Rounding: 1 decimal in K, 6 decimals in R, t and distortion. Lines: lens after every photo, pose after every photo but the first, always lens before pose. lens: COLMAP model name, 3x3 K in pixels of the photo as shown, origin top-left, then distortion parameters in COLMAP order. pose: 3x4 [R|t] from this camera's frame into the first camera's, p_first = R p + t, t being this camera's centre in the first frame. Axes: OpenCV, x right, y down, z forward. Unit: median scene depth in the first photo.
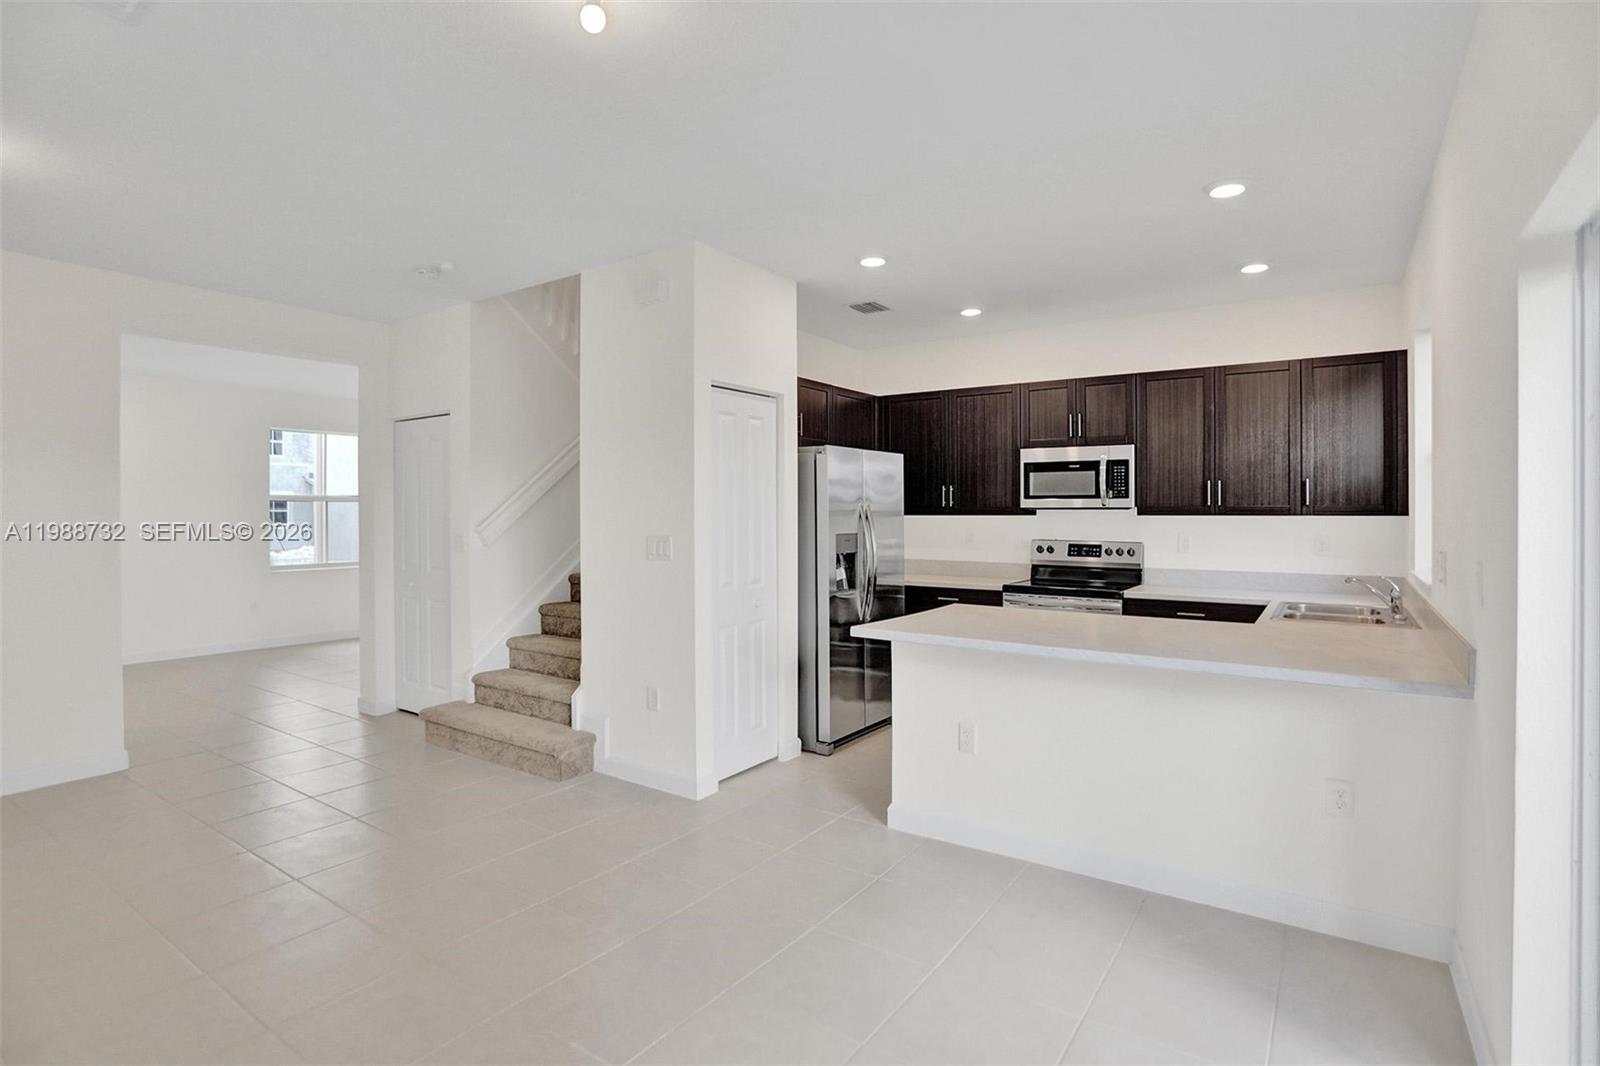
lens RADIAL K [[801.0, 0, 796.1], [0, 801.0, 519.3], [0, 0, 1]] dist [-0.056211, 0.022292]
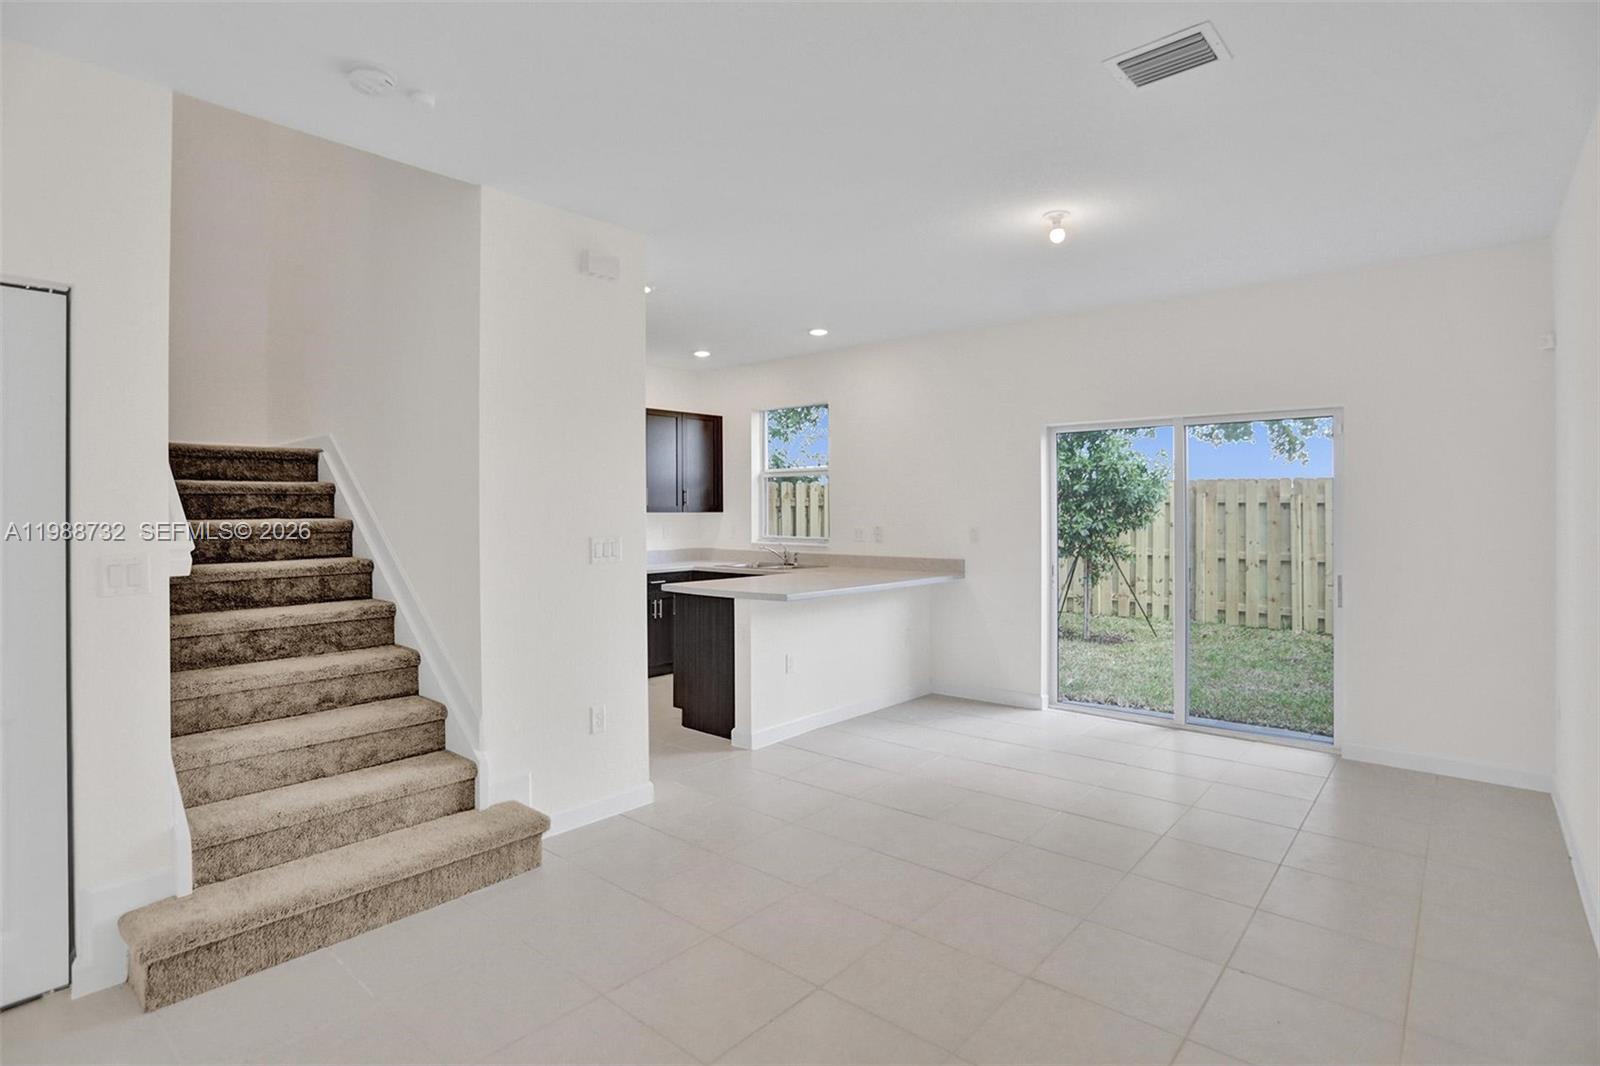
lens RADIAL K [[801.0, 0, 783.3], [0, 801.0, 511.2], [0, 0, 1]] dist [-0.056211, 0.022292]
pose [[0.119305, -0.002071, 0.992855, -0.915595], [0.011205, 0.999937, 0.000739, -0.005339], [-0.992794, 0.011036, 0.119321, 0.605529]]
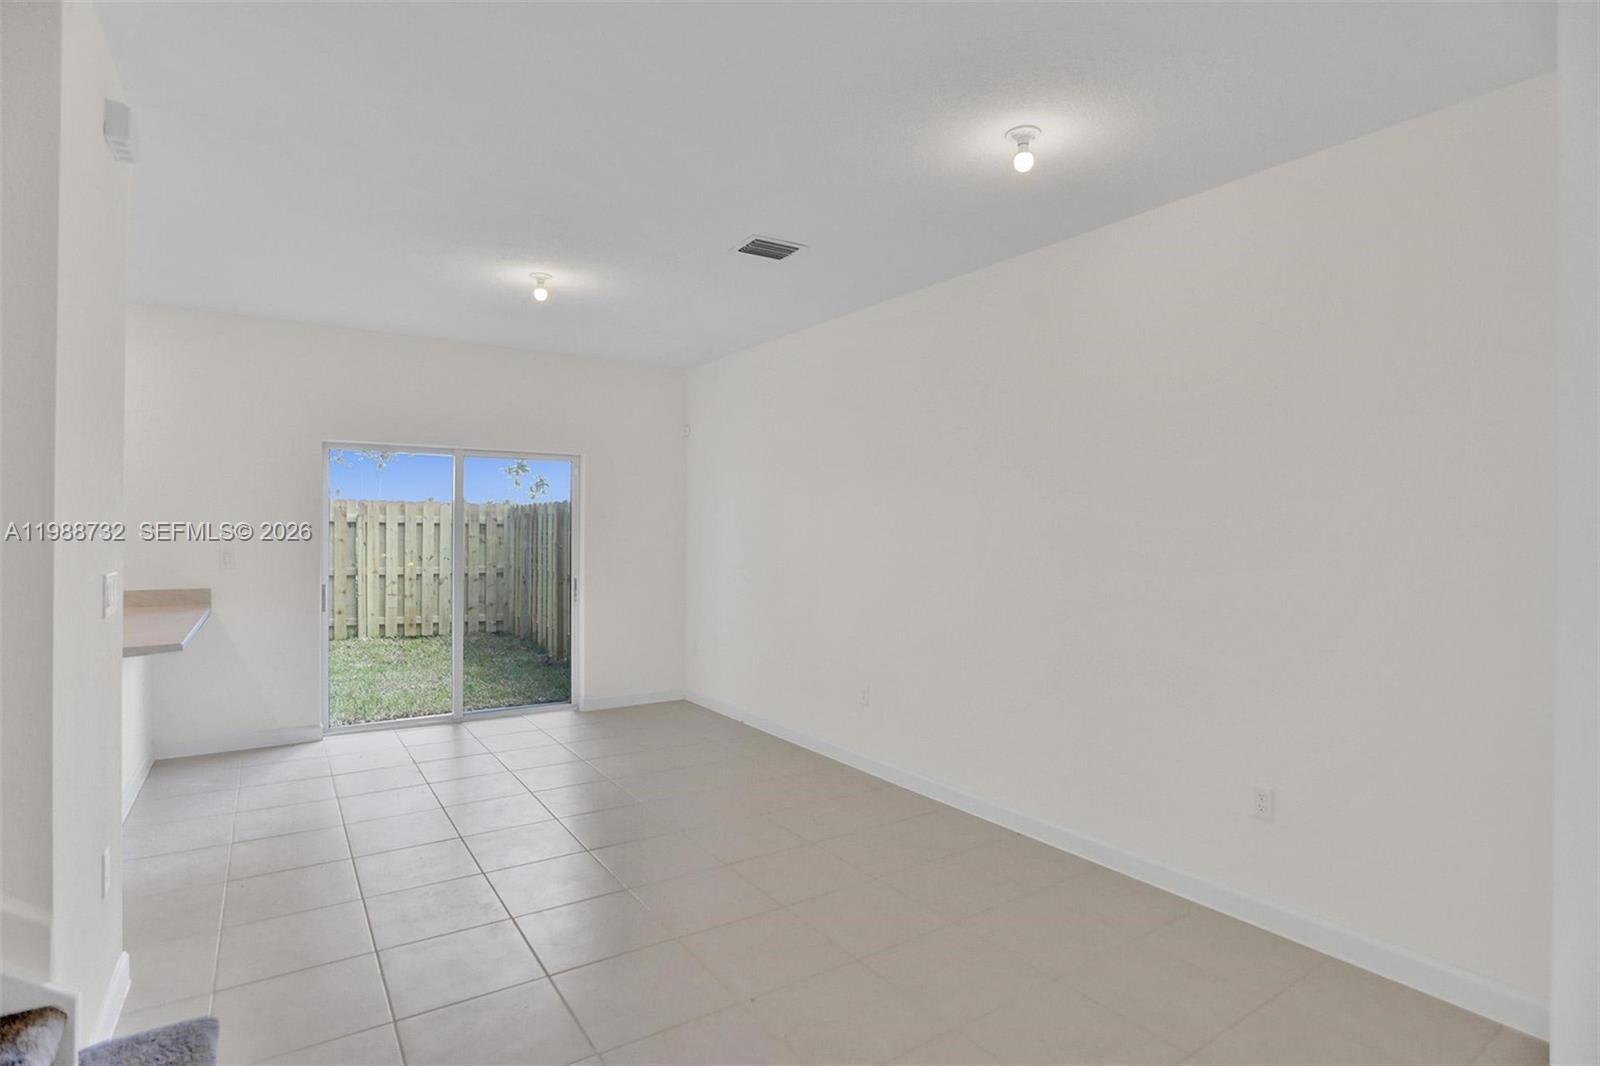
lens RADIAL K [[801.0, 0, 786.3], [0, 801.0, 530.3], [0, 0, 1]] dist [-0.056211, 0.022292]
pose [[-0.920434, -0.007405, 0.390827, -0.728414], [-0.003695, 0.999941, 0.010243, -0.014714], [-0.390879, 0.007984, -0.920407, 1.141178]]
